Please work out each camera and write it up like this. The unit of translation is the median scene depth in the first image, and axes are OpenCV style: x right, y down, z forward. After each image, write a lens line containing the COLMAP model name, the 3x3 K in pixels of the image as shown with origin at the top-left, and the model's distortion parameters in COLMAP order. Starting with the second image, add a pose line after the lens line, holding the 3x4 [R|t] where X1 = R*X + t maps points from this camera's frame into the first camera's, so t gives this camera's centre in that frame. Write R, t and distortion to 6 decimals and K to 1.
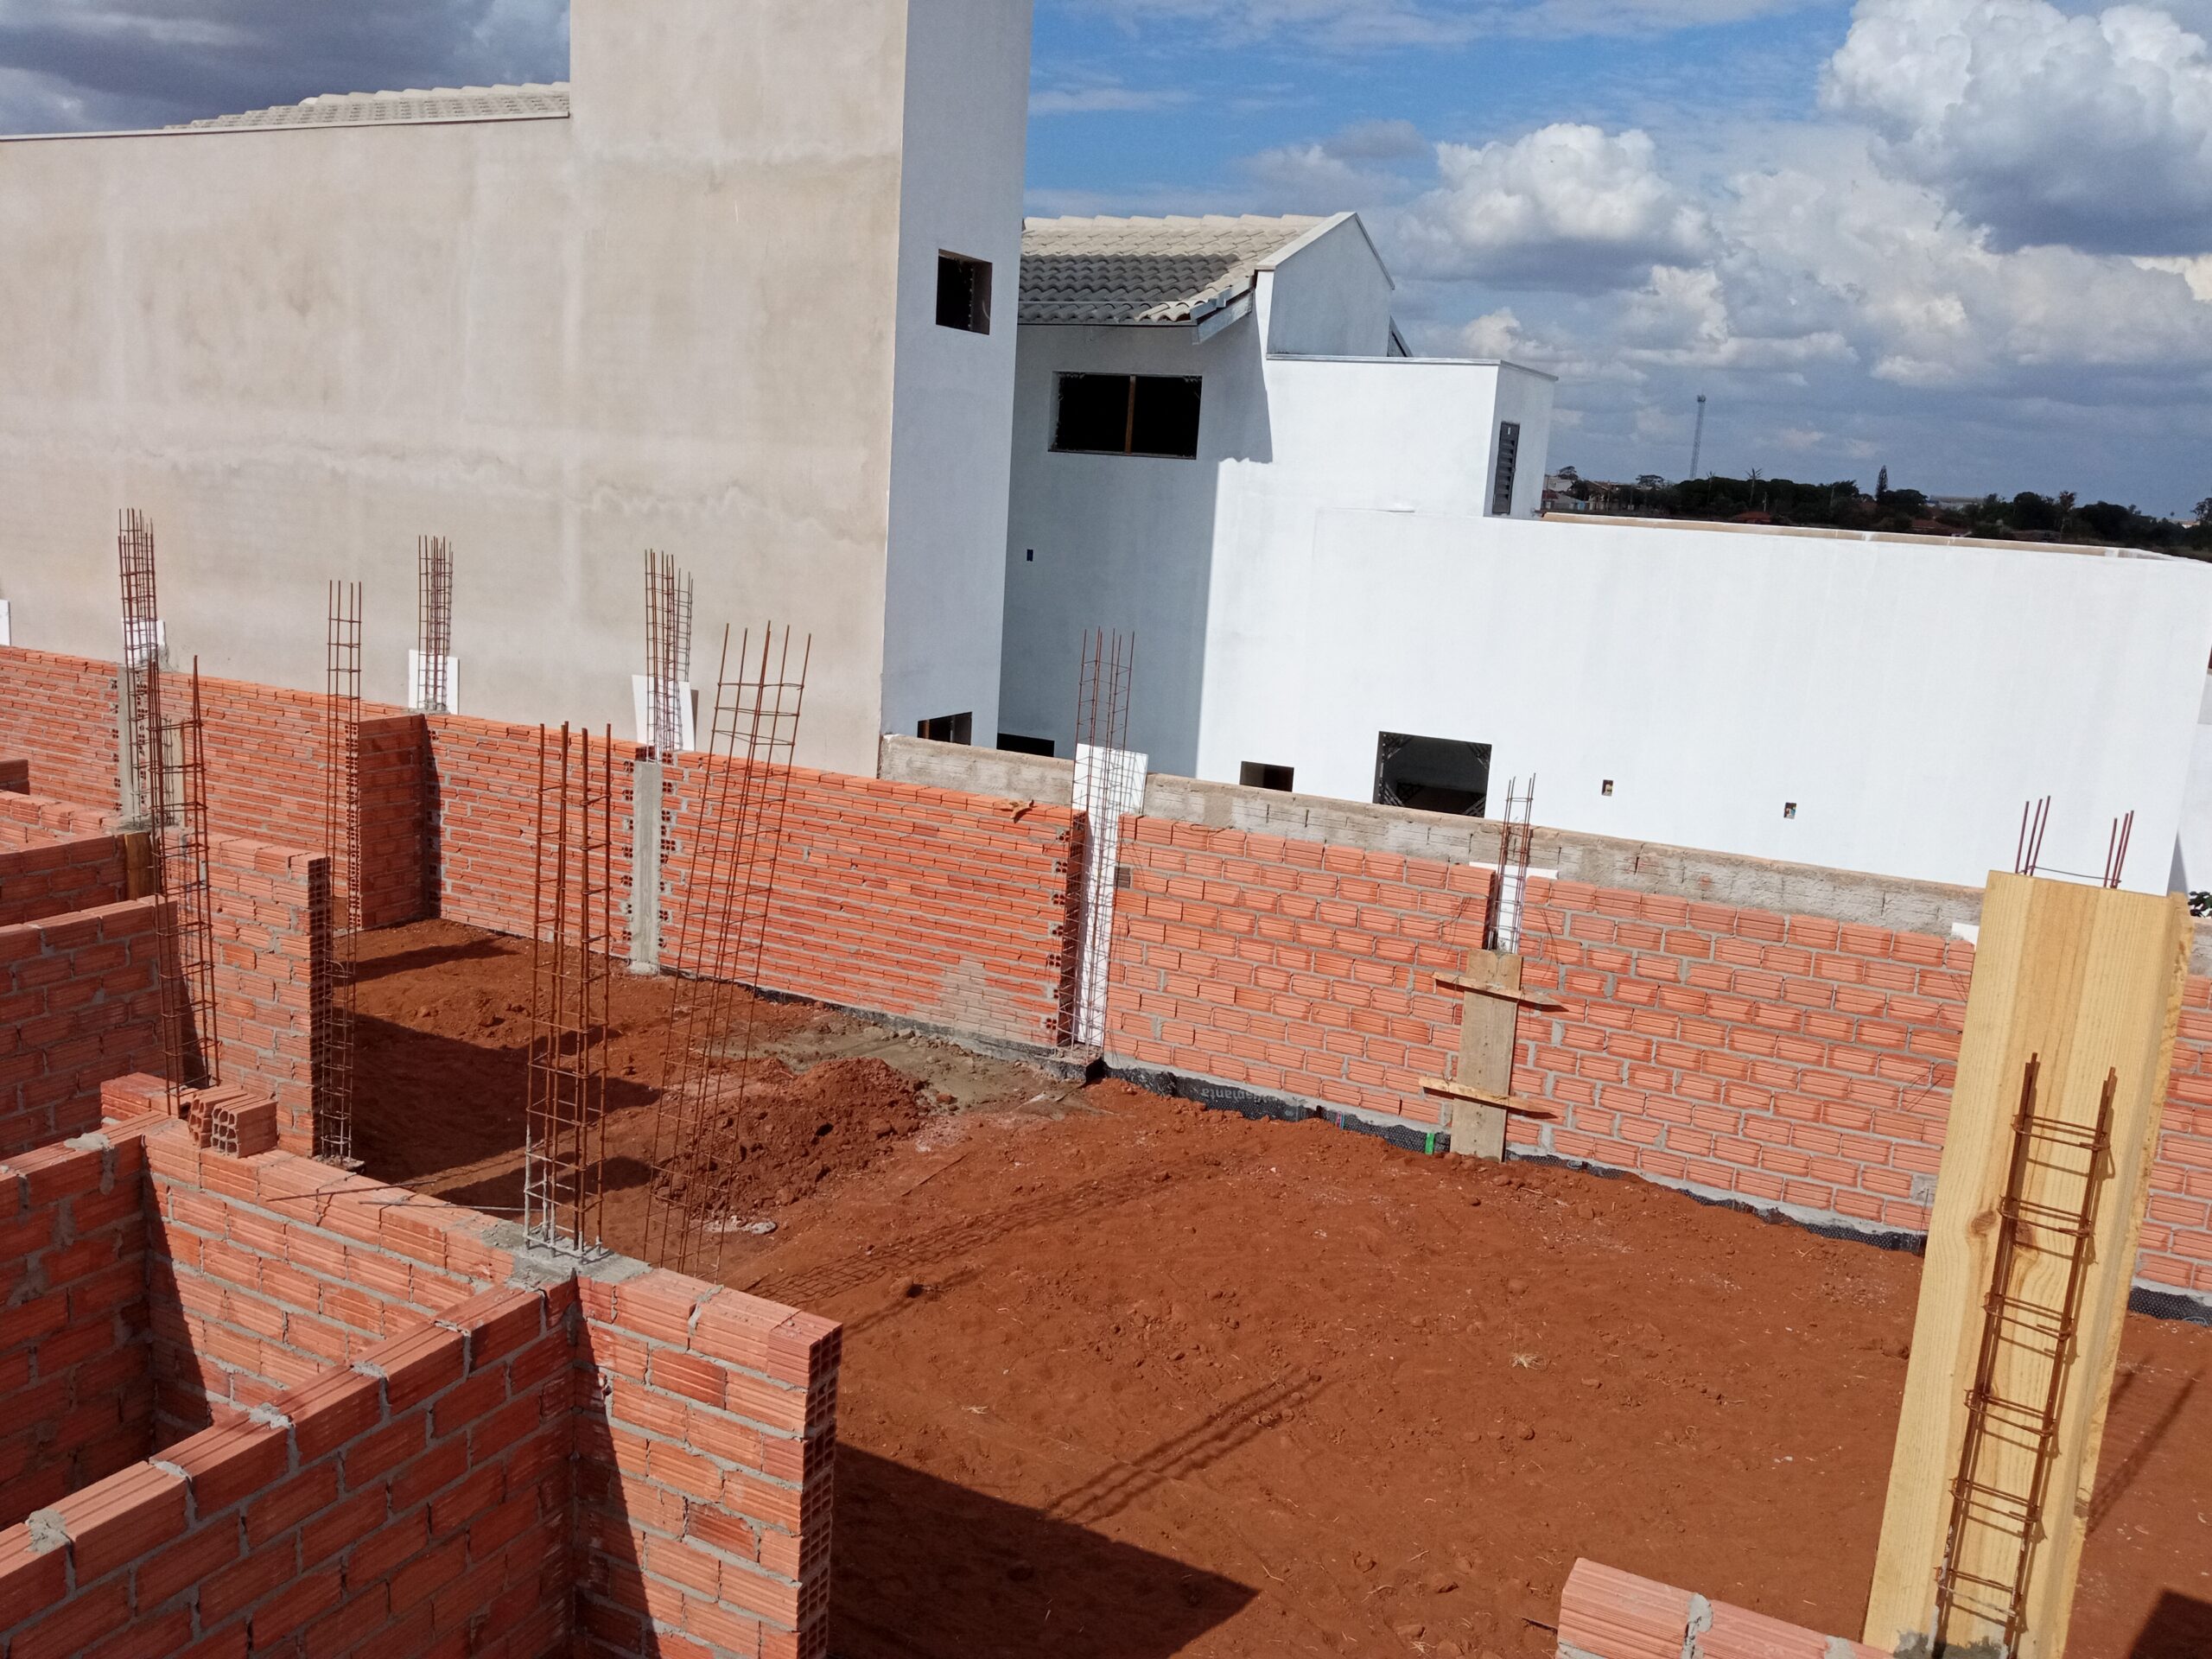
lens RADIAL K [[1786.2, 0, 1111.0], [0, 1786.2, 826.9], [0, 0, 1]] dist [0.066503, -0.117477]
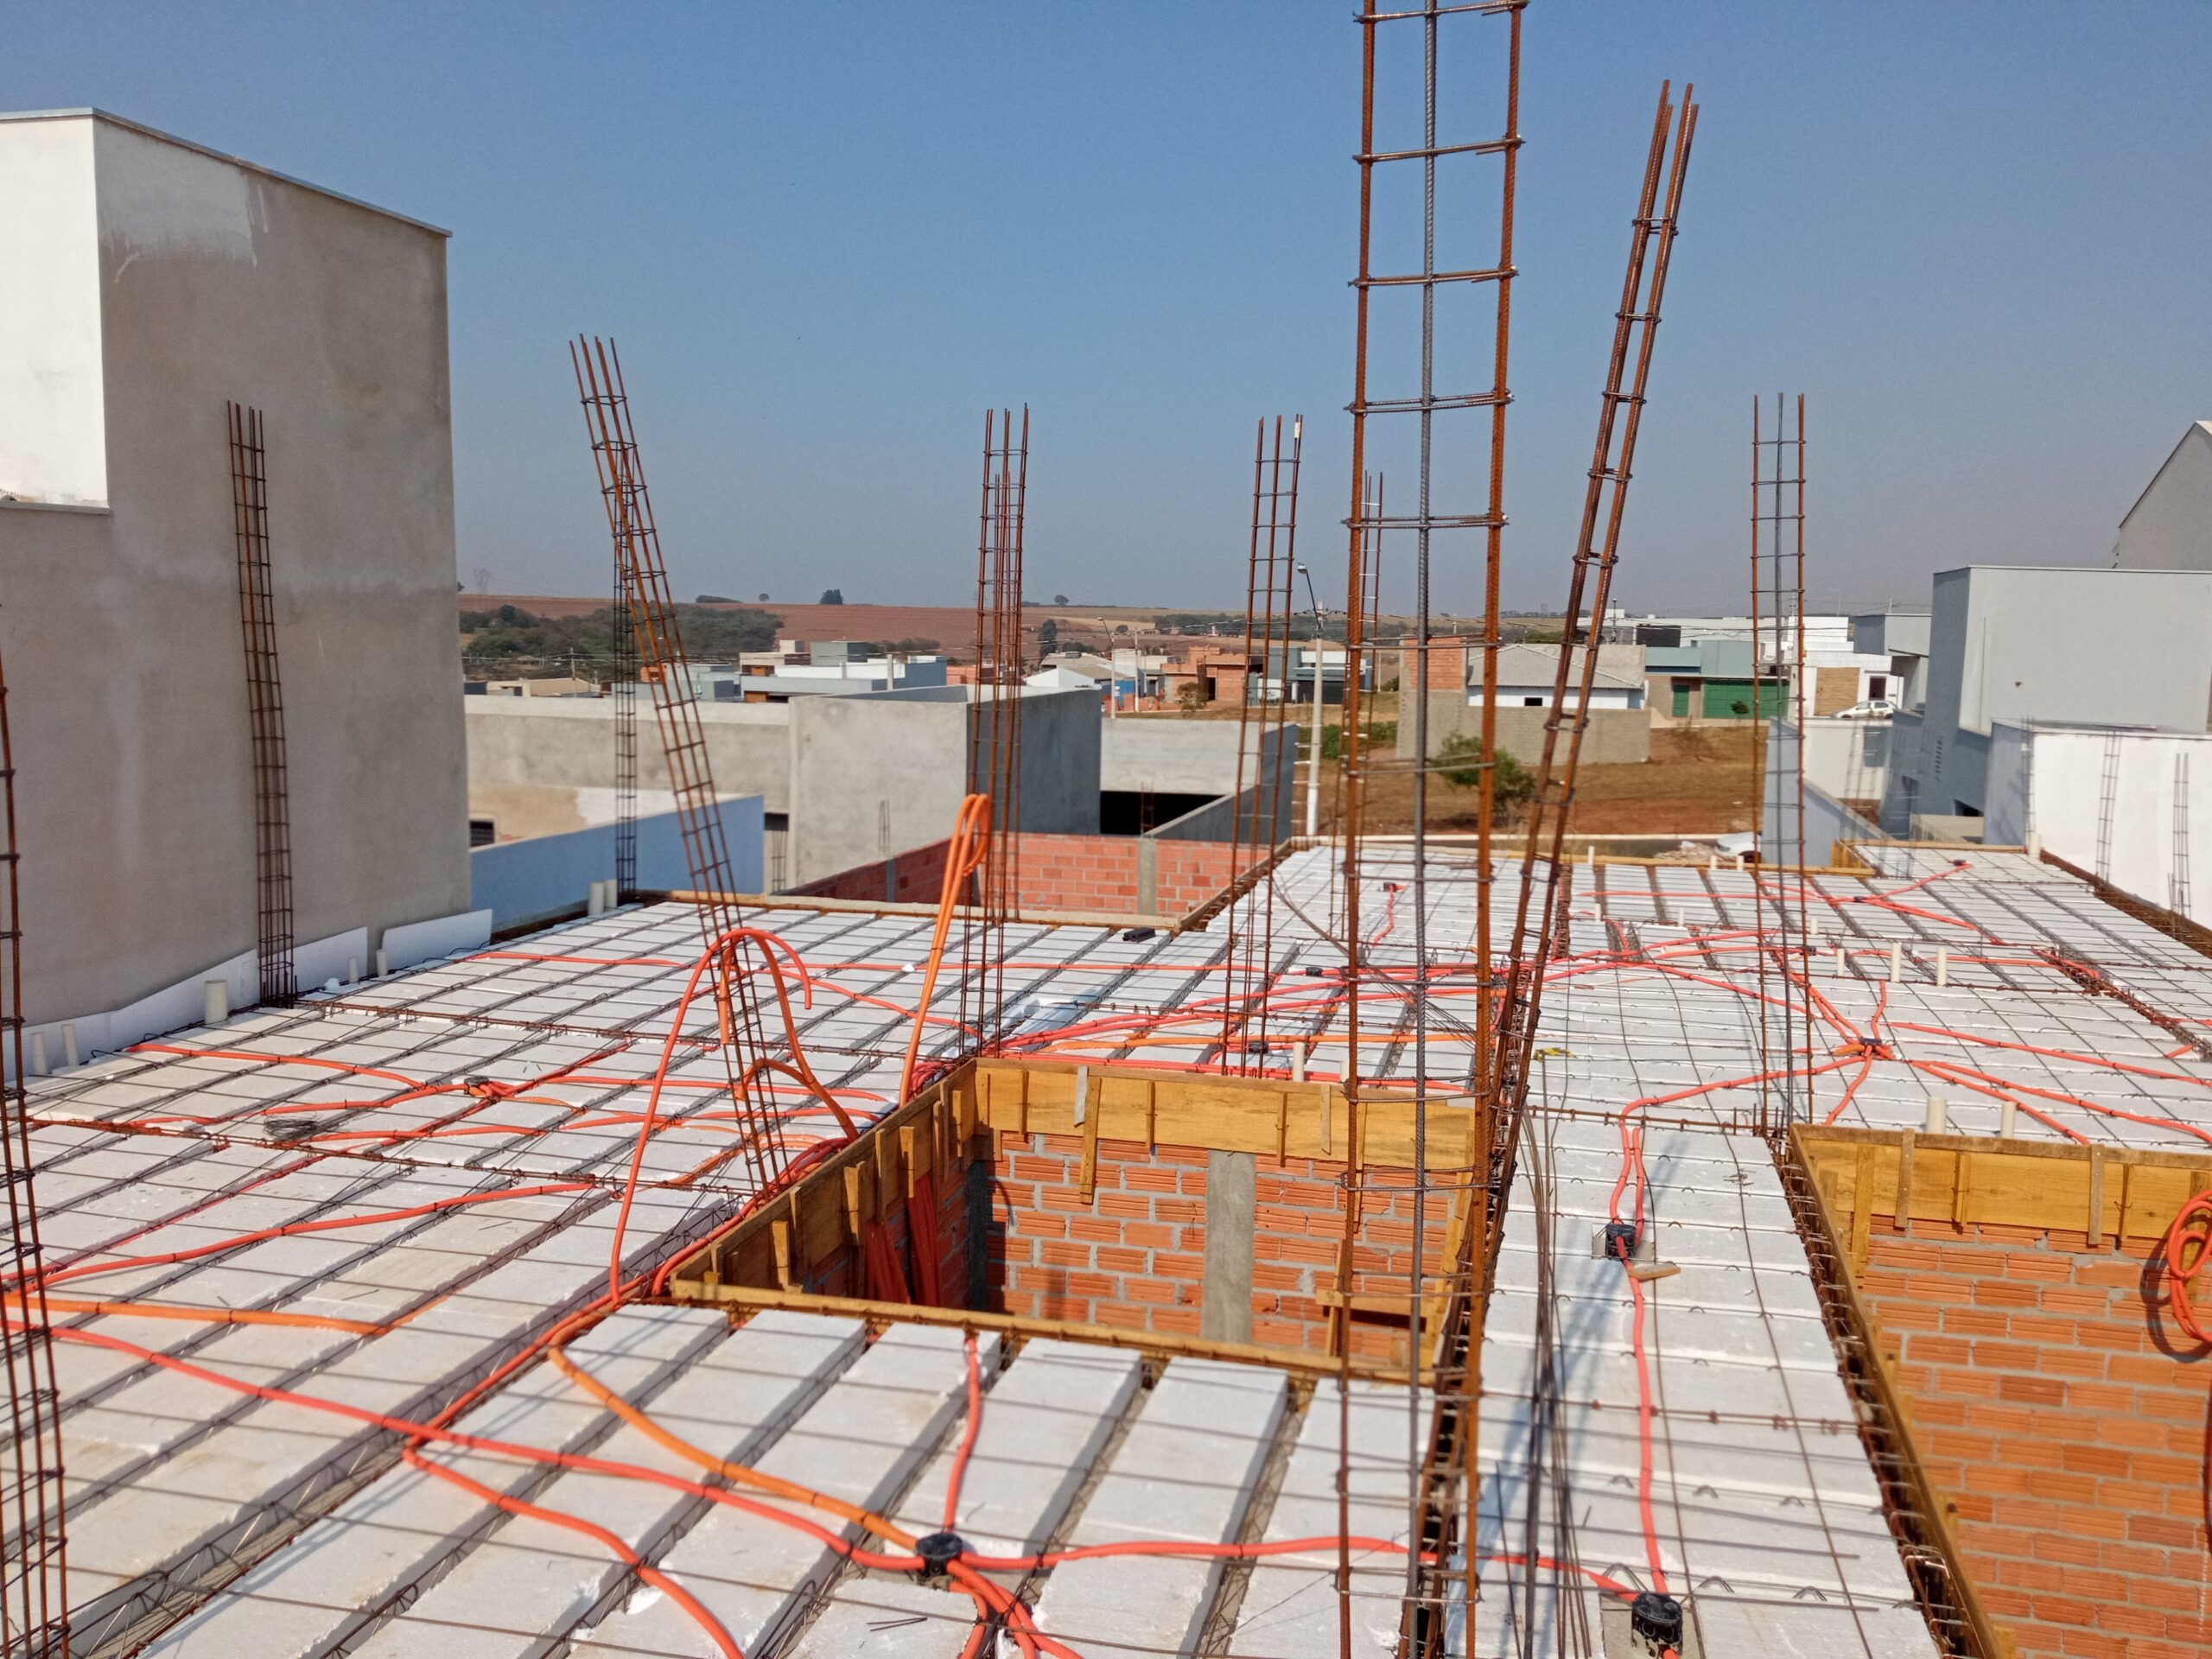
lens RADIAL K [[1786.2, 0, 1104.4], [0, 1786.2, 827.6], [0, 0, 1]] dist [0.066503, -0.117477]
pose [[-0.207936, -0.172307, 0.962846, -1.049340], [0.170390, 0.962931, 0.209120, -0.356056], [-0.963187, 0.207543, -0.170868, 0.773161]]
